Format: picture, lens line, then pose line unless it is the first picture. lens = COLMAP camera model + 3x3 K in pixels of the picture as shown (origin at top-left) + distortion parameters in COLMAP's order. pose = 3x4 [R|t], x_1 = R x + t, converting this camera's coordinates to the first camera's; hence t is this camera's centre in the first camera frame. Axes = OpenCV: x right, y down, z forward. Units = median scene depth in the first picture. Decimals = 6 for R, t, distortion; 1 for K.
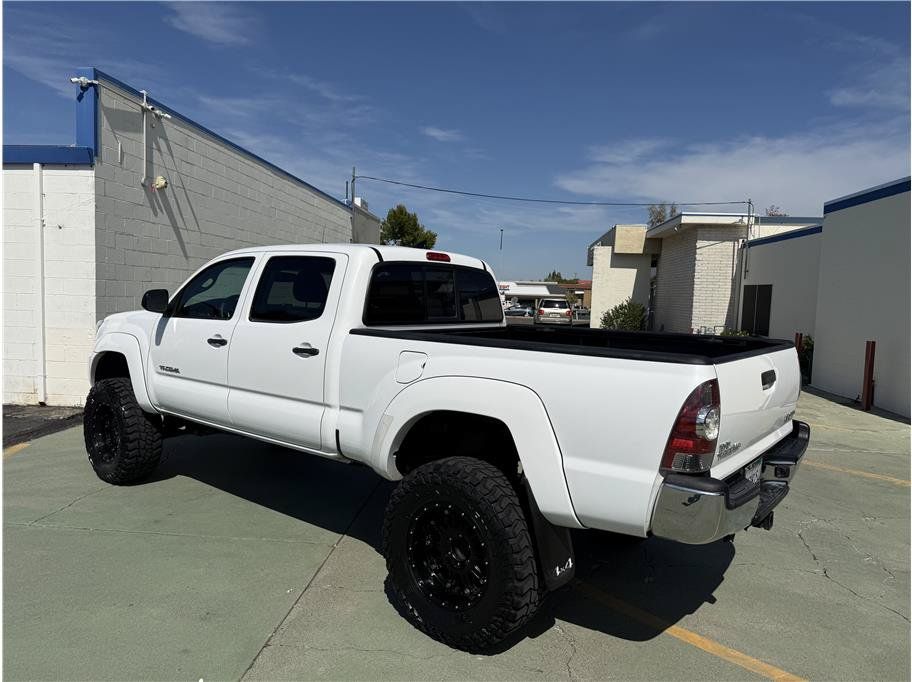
lens RADIAL K [[643.8, 0, 450.9], [0, 643.8, 349.9], [0, 0, 1]] dist [0.024034, -0.037146]
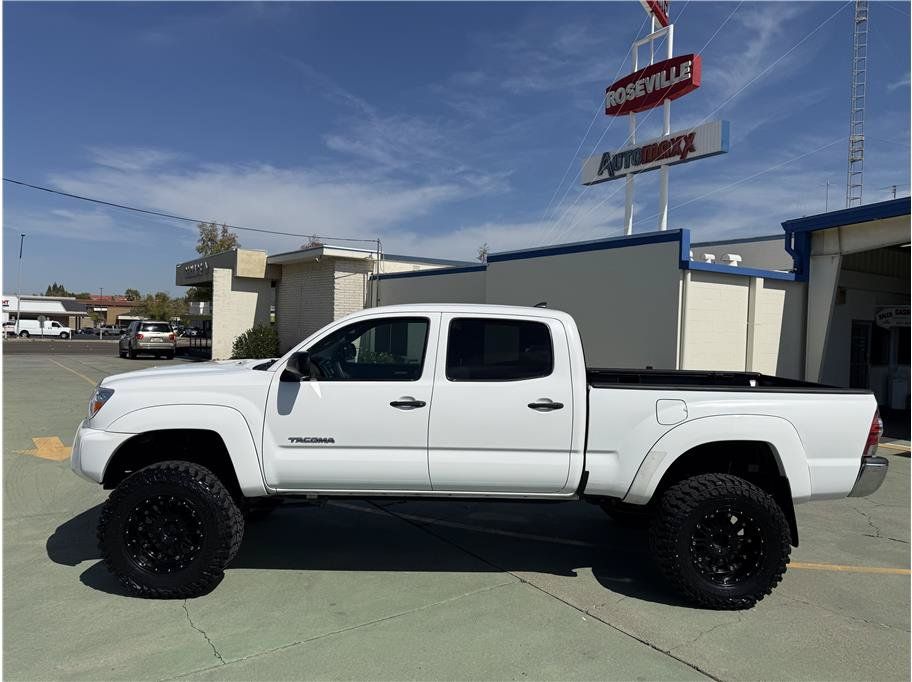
lens RADIAL K [[643.8, 0, 459.3], [0, 643.8, 347.2], [0, 0, 1]] dist [0.024034, -0.037146]
pose [[0.752204, -0.027989, 0.658336, -0.470554], [0.048498, 0.998739, -0.012953, -0.040946], [-0.657144, 0.041672, 0.752613, 0.111105]]
